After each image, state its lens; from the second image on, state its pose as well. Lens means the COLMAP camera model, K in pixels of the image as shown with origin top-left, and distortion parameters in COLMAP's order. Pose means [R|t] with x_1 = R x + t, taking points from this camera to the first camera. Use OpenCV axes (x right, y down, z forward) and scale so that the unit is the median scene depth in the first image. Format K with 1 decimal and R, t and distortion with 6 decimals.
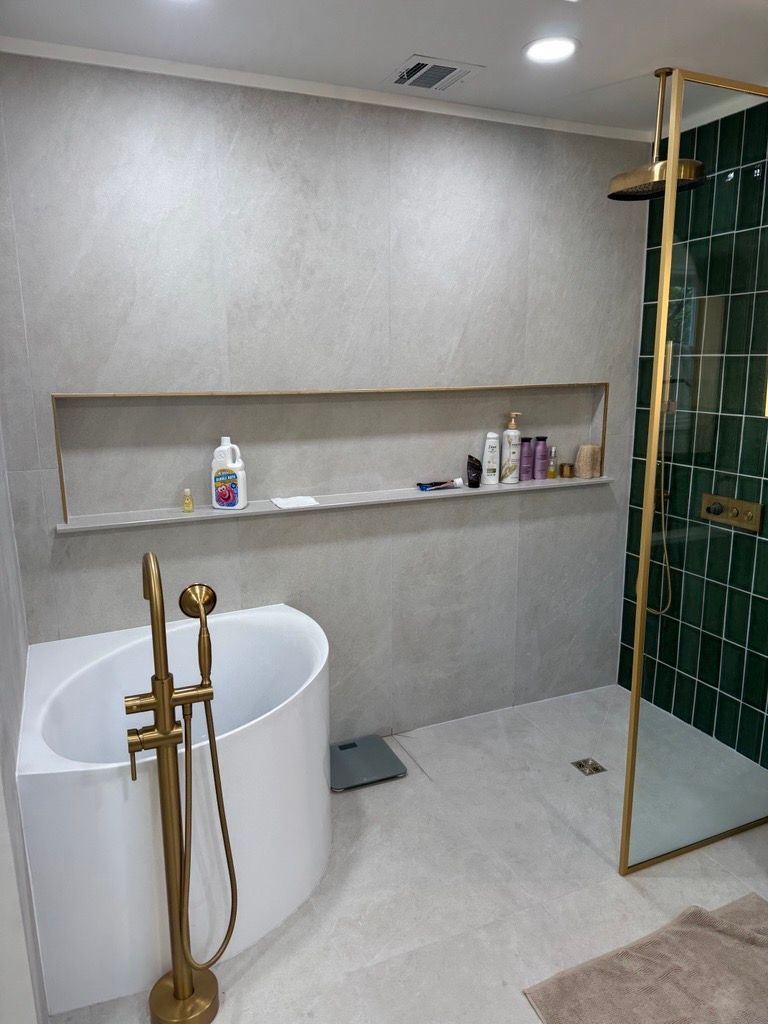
lens RADIAL K [[730.1, 0, 378.4], [0, 730.1, 516.5], [0, 0, 1]] dist [0.046010, -0.057409]
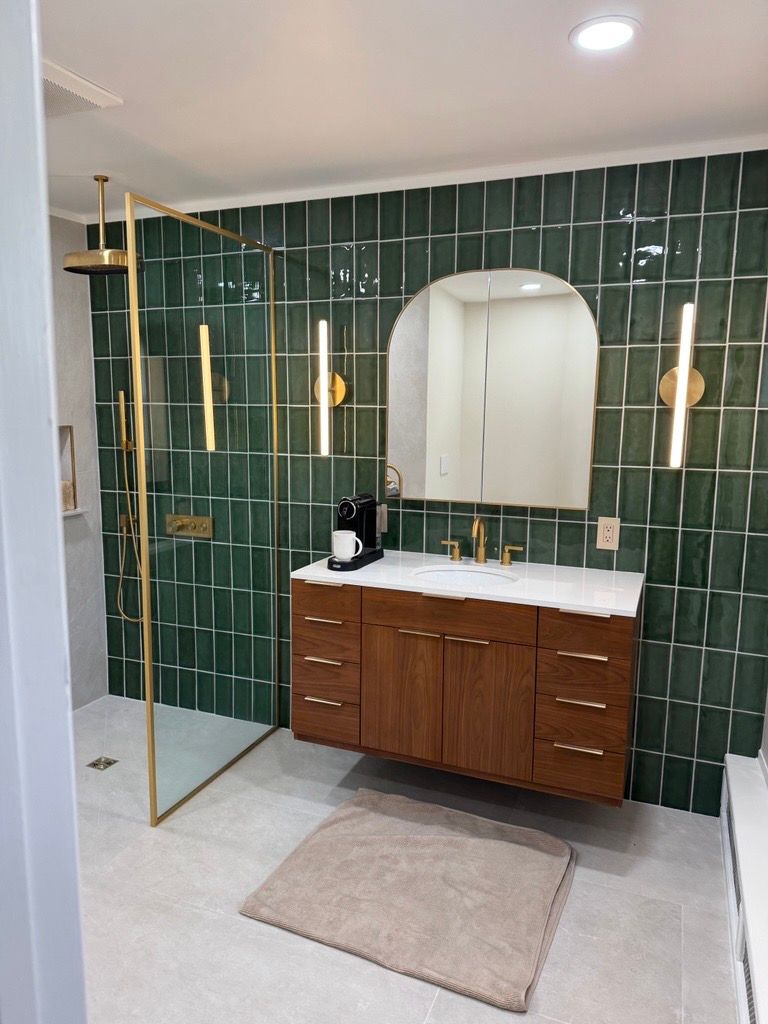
lens RADIAL K [[730.1, 0, 388.0], [0, 730.1, 515.9], [0, 0, 1]] dist [0.046010, -0.057409]
pose [[0.717256, -0.087490, 0.691296, -0.154423], [0.130171, 0.991445, -0.009582, 0.034740], [-0.684544, 0.096859, 0.722508, -0.156927]]
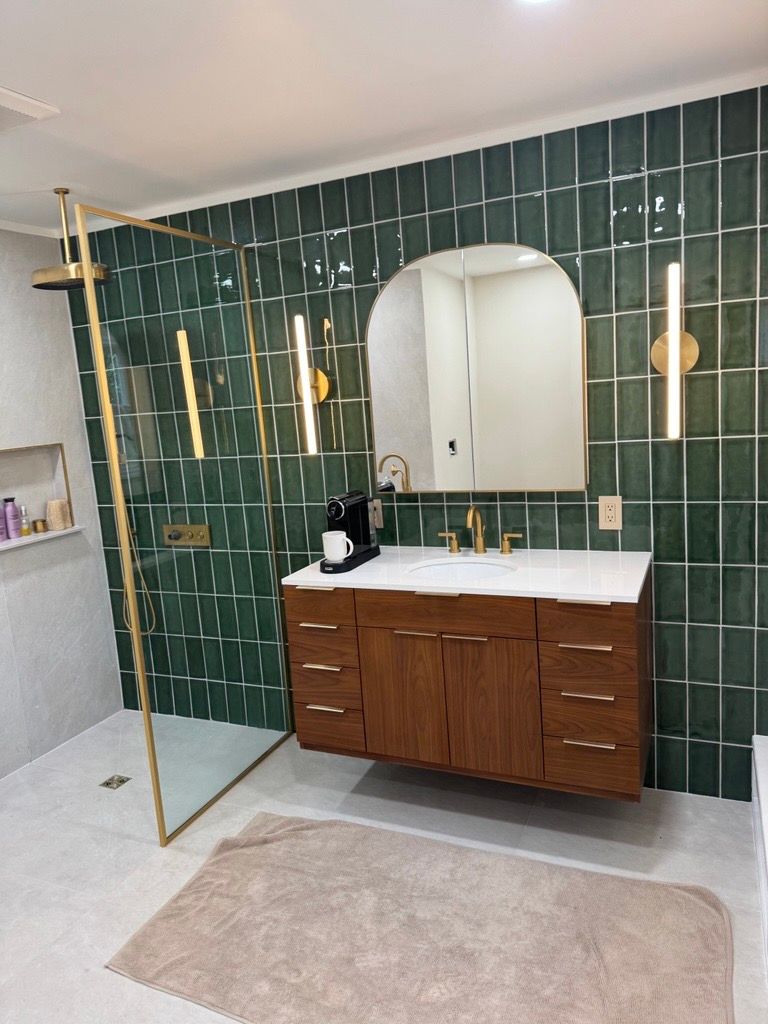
lens RADIAL K [[730.1, 0, 385.3], [0, 730.1, 508.0], [0, 0, 1]] dist [0.046010, -0.057409]
pose [[0.740413, -0.152900, 0.654531, -0.082714], [0.207100, 0.978303, -0.005740, 0.026601], [-0.639452, 0.139804, 0.756013, -0.172081]]
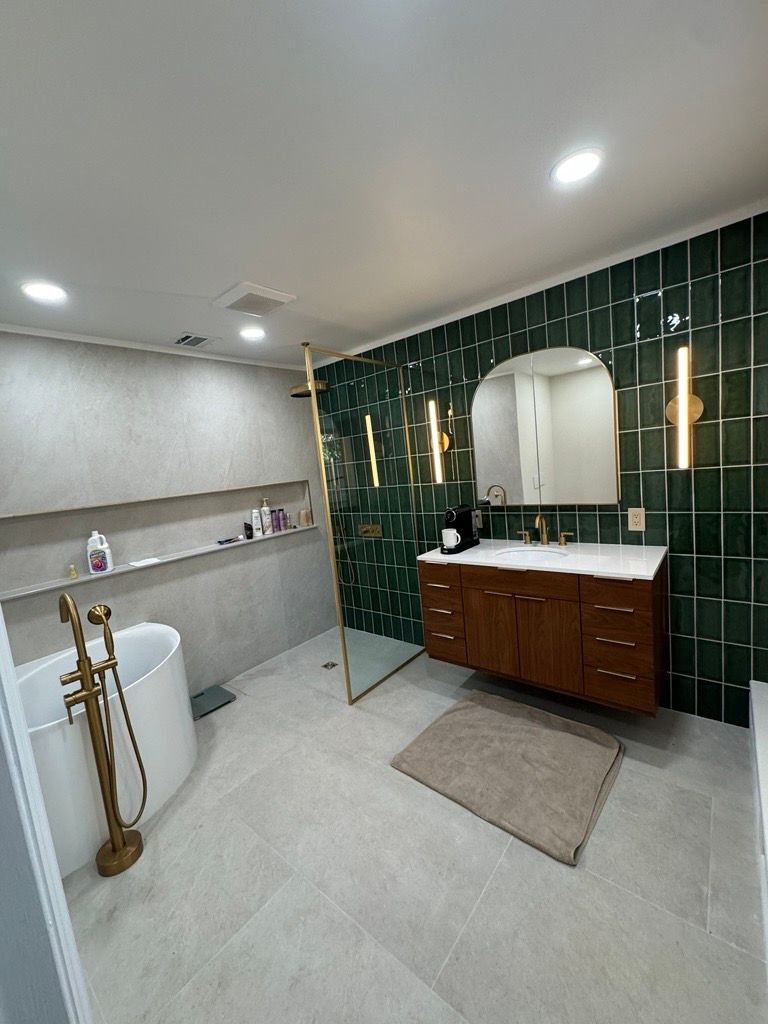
lens RADIAL K [[413.9, 0, 385.7], [0, 413.9, 511.6], [0, 0, 1]] dist [0.000832, -0.001312]
pose [[0.890421, -0.133724, 0.435050, -0.016902], [0.185814, 0.979382, -0.079268, 0.047550], [-0.415481, 0.151421, 0.896910, -0.156055]]
